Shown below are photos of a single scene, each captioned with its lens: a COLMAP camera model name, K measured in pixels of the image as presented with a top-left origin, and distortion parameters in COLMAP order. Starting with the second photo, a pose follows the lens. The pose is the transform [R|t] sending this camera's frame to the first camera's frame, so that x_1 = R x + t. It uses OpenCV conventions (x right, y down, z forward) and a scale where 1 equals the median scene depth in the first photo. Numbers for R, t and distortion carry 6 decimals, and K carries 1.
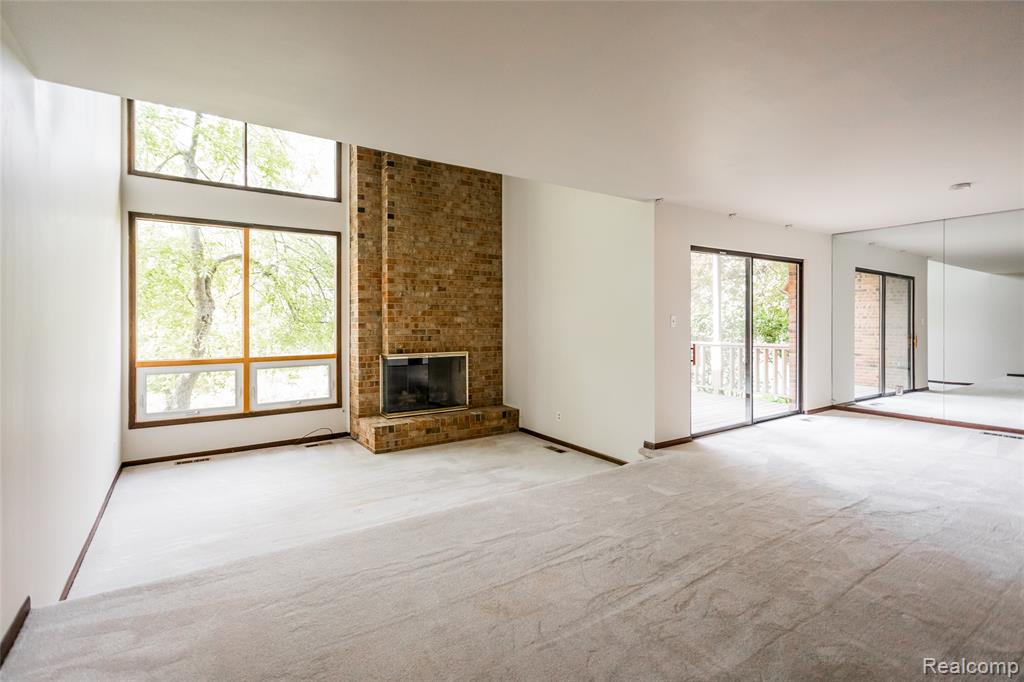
lens RADIAL K [[485.6, 0, 508.0], [0, 485.6, 320.3], [0, 0, 1]] dist [0.003256, 0.000641]
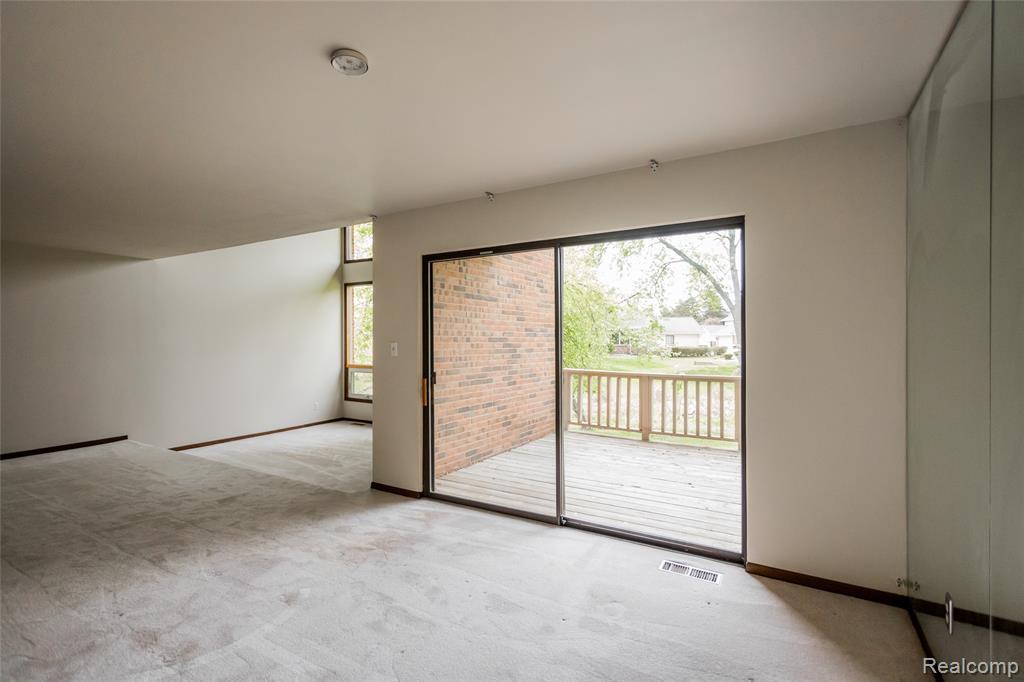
lens RADIAL K [[452.7, 0, 482.2], [0, 452.7, 338.0], [0, 0, 1]] dist [0.002810, 0.000521]
pose [[0.445446, 0.001357, -0.895308, 0.817430], [0.003405, 0.999989, 0.003210, -0.015217], [0.895302, -0.004479, 0.445436, 0.567499]]
